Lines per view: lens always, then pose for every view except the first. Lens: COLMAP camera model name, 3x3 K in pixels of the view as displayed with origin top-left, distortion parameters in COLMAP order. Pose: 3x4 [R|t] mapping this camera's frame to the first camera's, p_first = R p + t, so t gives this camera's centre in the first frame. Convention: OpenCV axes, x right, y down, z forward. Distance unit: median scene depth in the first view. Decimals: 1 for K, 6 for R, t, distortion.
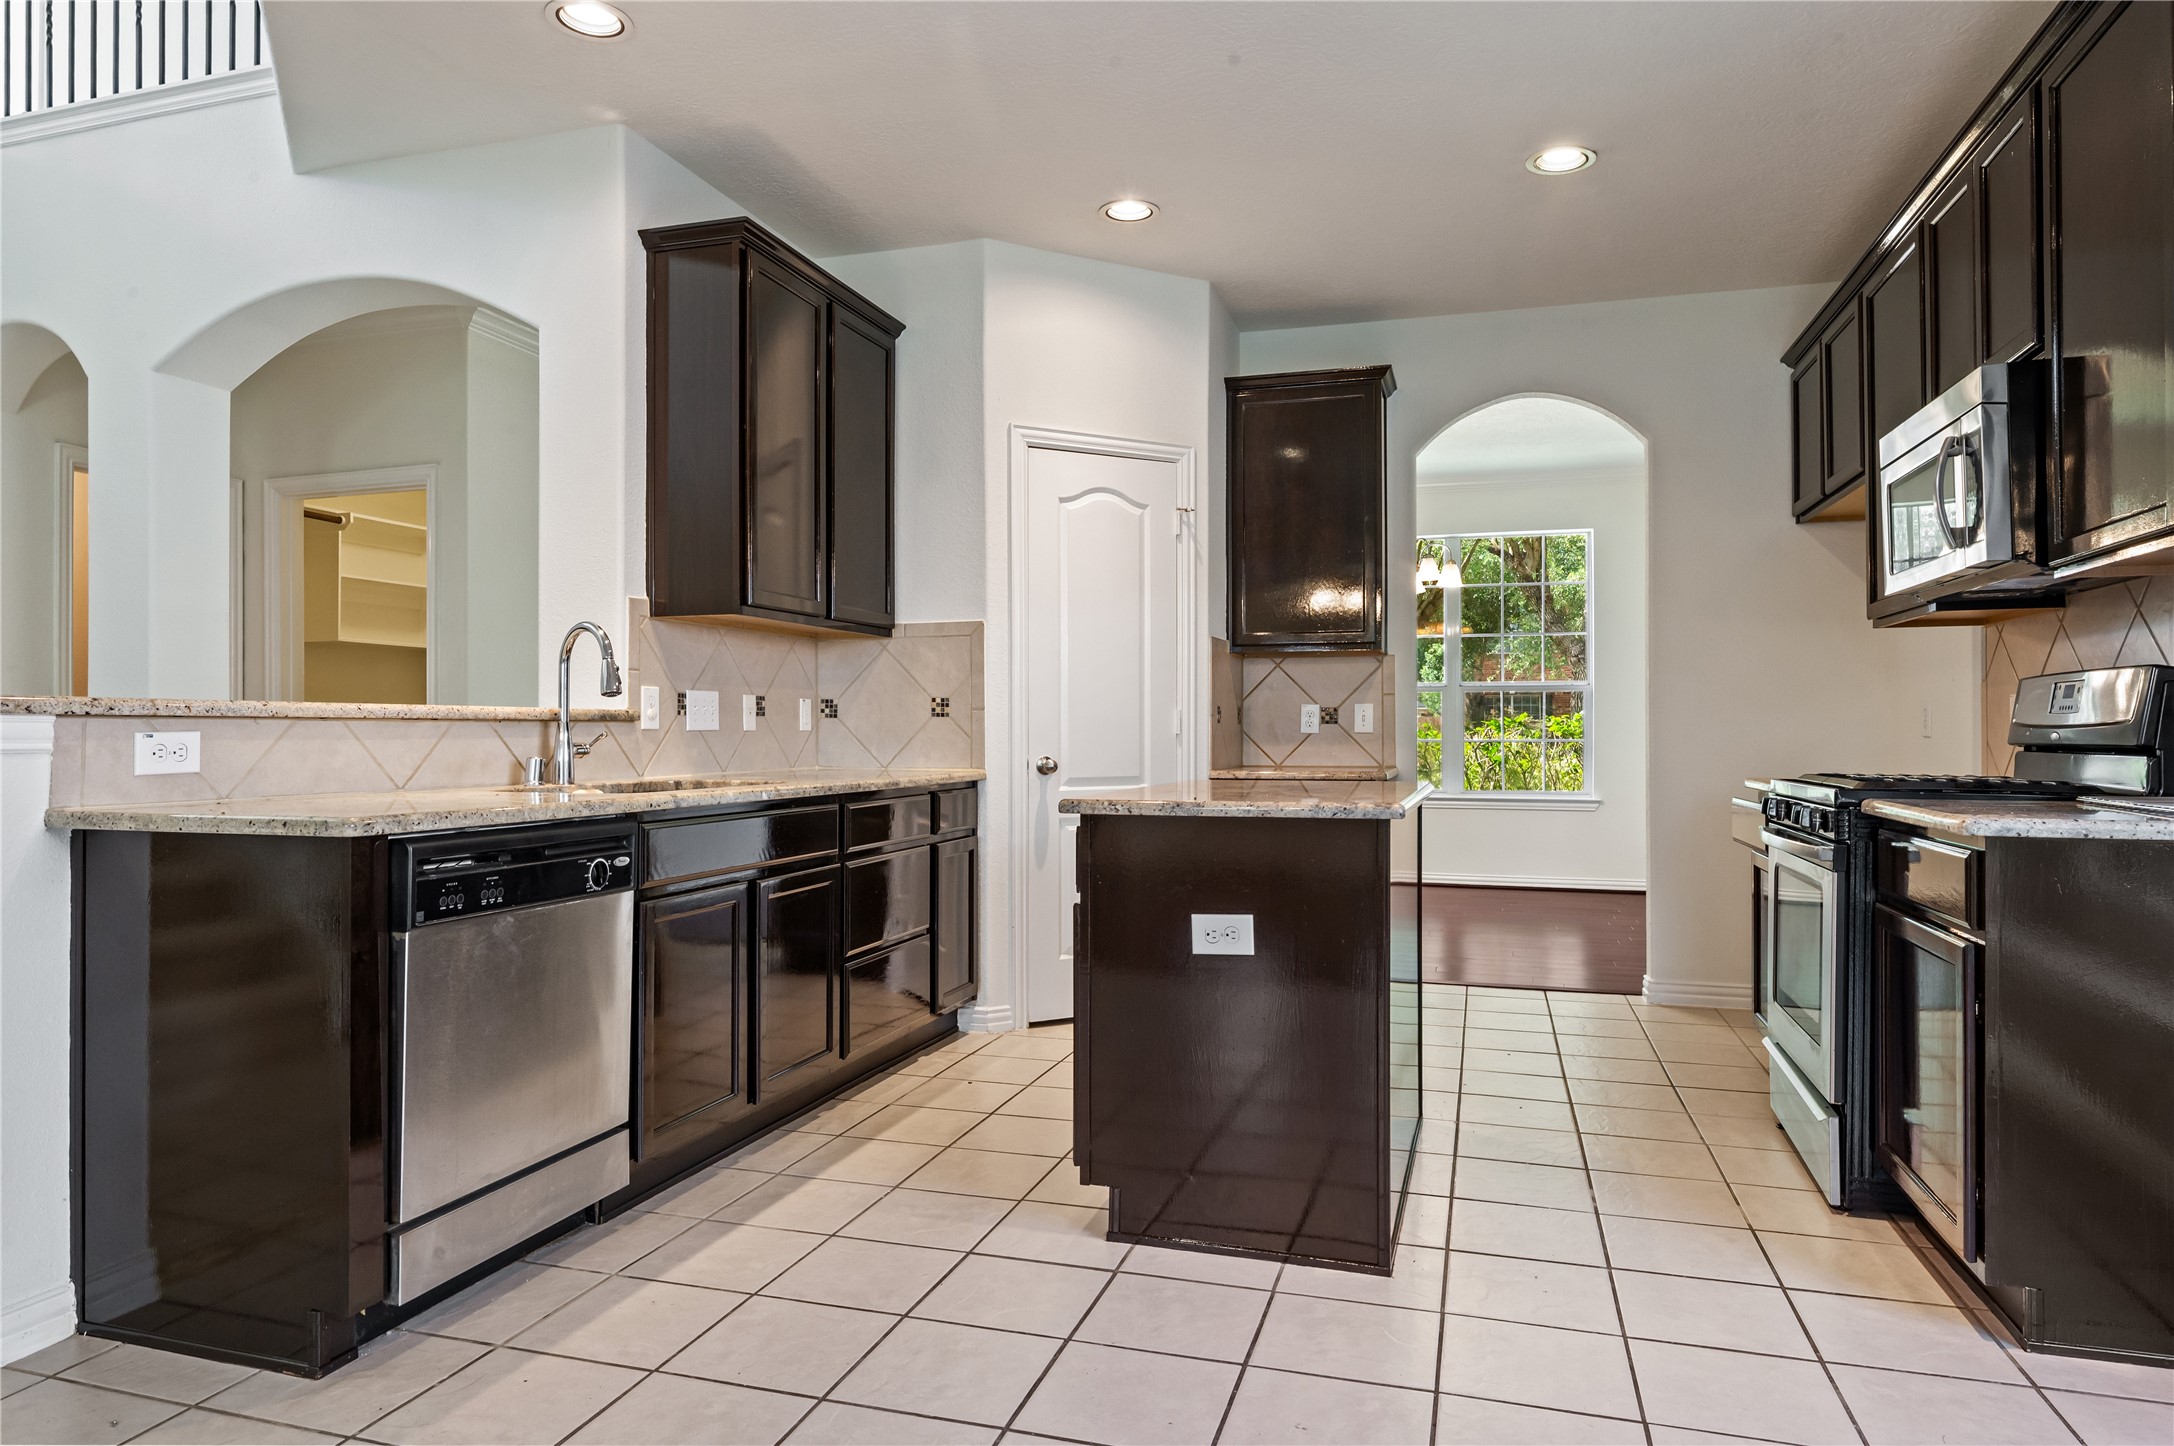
lens RADIAL K [[1310.8, 0, 1087.0], [0, 1310.8, 723.0], [0, 0, 1]] dist [-0.001499, -0.000245]
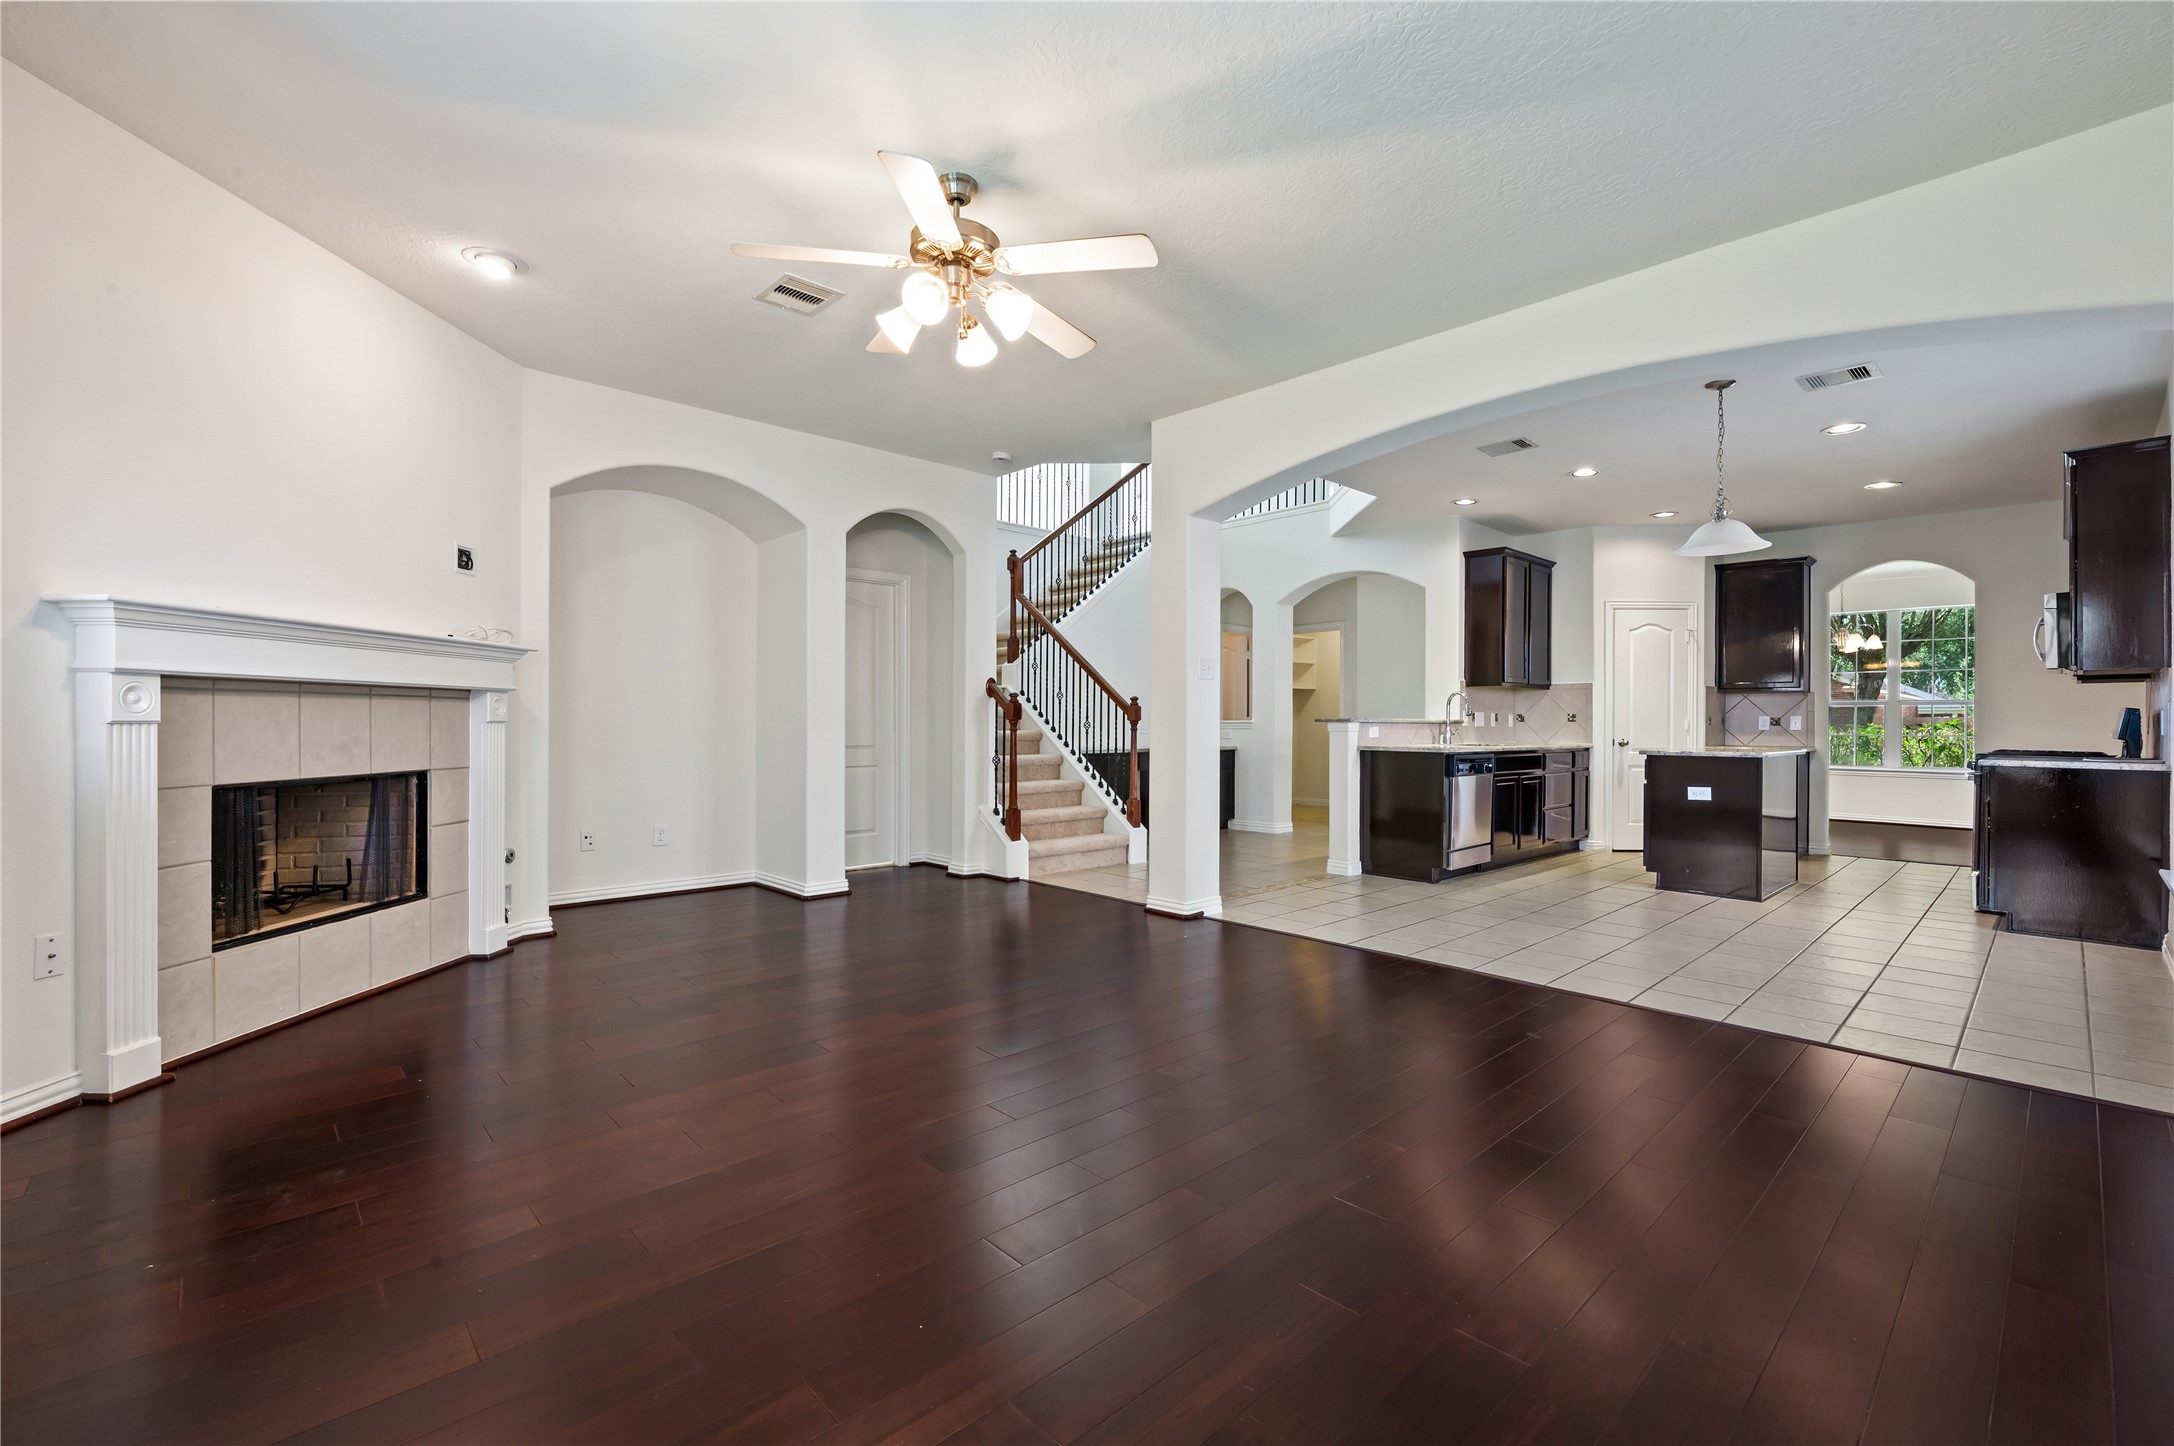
lens RADIAL K [[933.0, 0, 1076.9], [0, 933.0, 719.8], [0, 0, 1]] dist [-0.000111, -0.000079]
pose [[0.868361, 0.006242, -0.495894, -0.050658], [-0.005076, 0.999980, 0.003698, -0.010193], [0.495907, -0.000694, 0.868375, -0.991259]]
